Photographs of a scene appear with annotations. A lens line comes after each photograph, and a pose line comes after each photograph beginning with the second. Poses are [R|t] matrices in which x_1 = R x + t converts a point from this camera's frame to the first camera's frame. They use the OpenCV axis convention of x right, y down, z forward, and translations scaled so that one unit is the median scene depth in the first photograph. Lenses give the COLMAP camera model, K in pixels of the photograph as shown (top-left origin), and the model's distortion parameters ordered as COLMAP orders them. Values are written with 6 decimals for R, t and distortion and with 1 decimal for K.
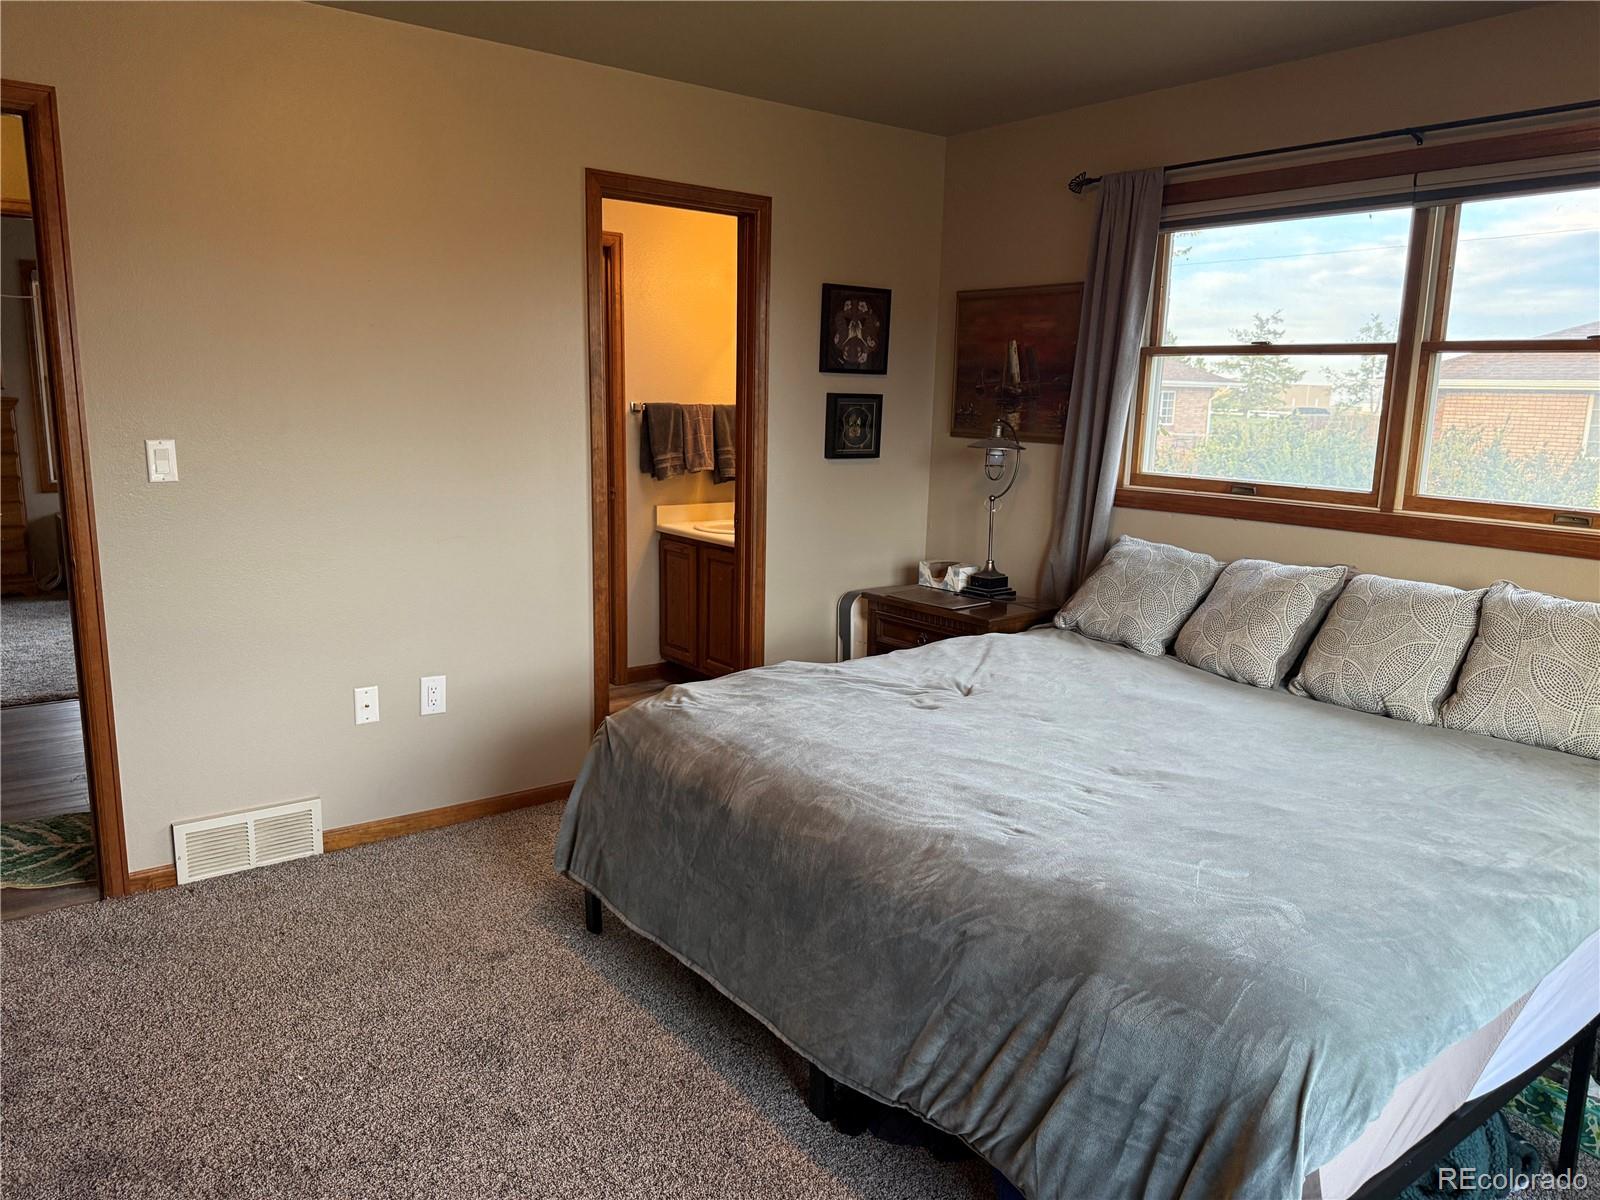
lens RADIAL K [[1139.1, 0, 807.1], [0, 1139.1, 602.2], [0, 0, 1]] dist [0.034631, -0.028132]
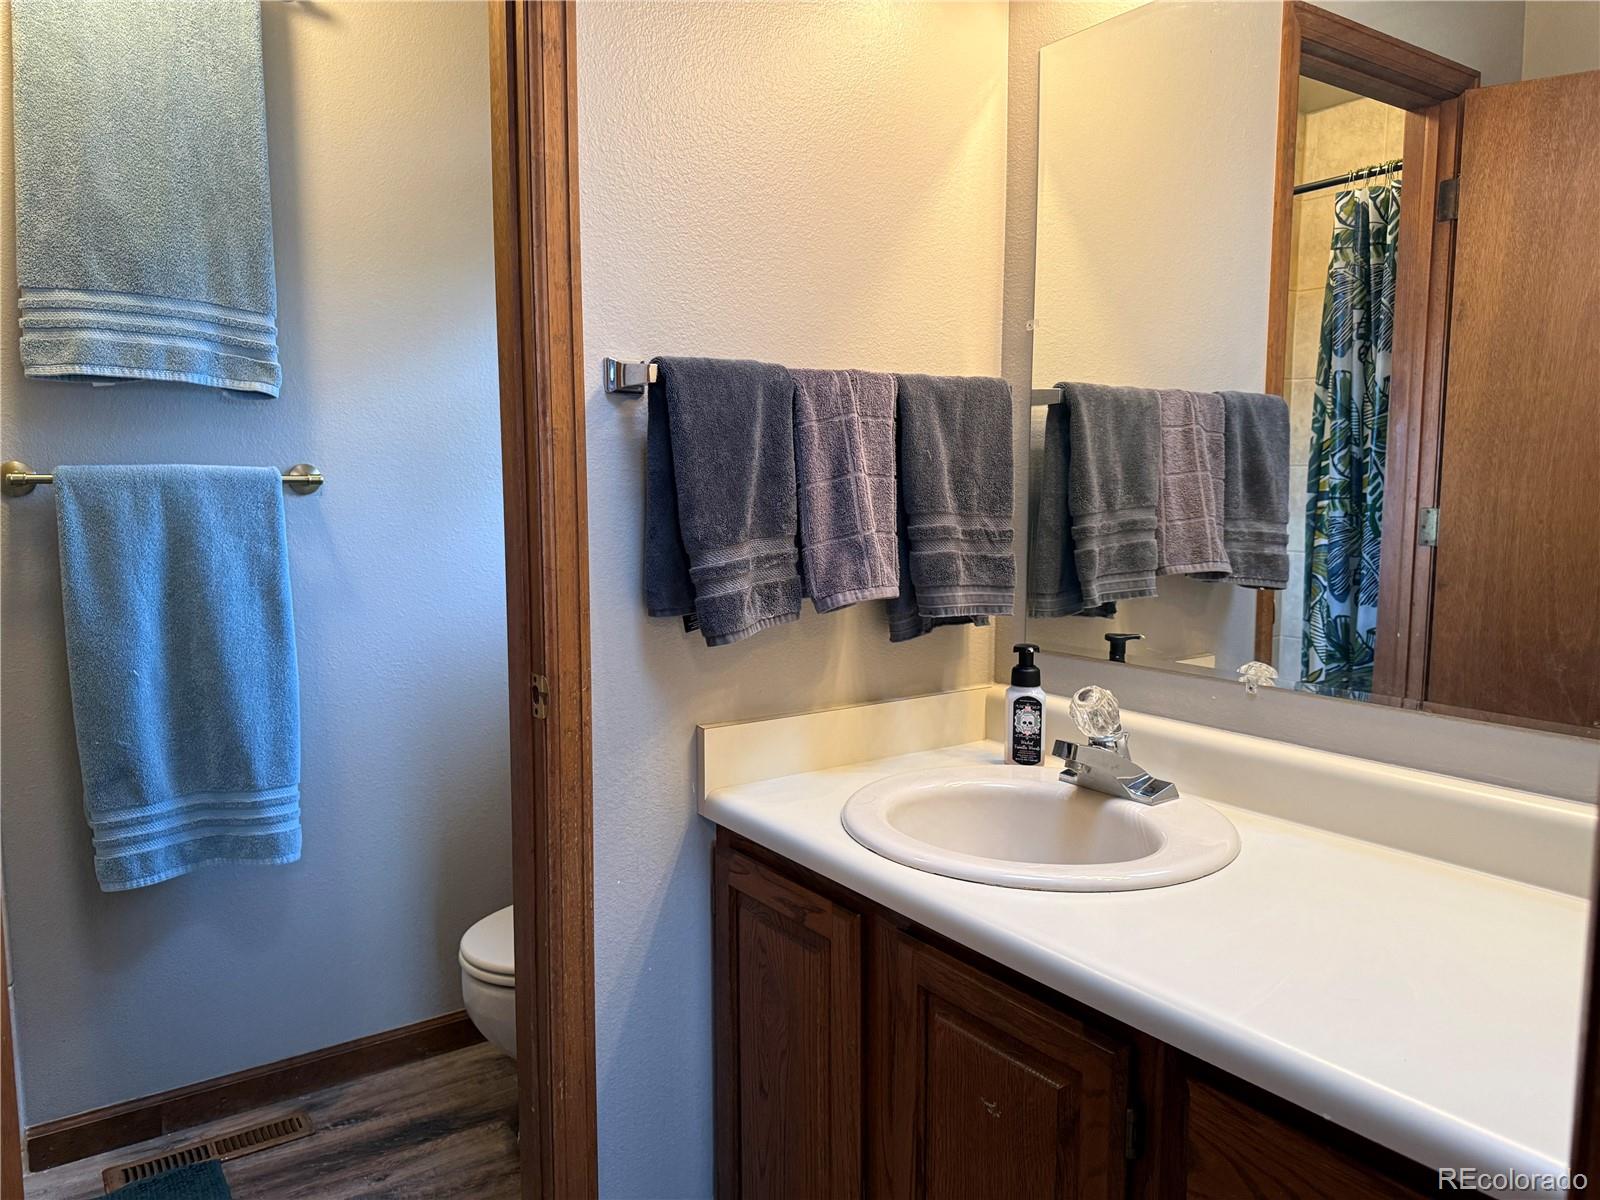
lens RADIAL K [[1139.1, 0, 796.7], [0, 1139.1, 599.6], [0, 0, 1]] dist [0.034631, -0.028132]
pose [[0.997886, -0.015110, -0.063215, -0.091504], [0.009757, 0.996406, -0.084144, -0.093142], [0.064259, 0.083350, 0.994446, 0.724767]]
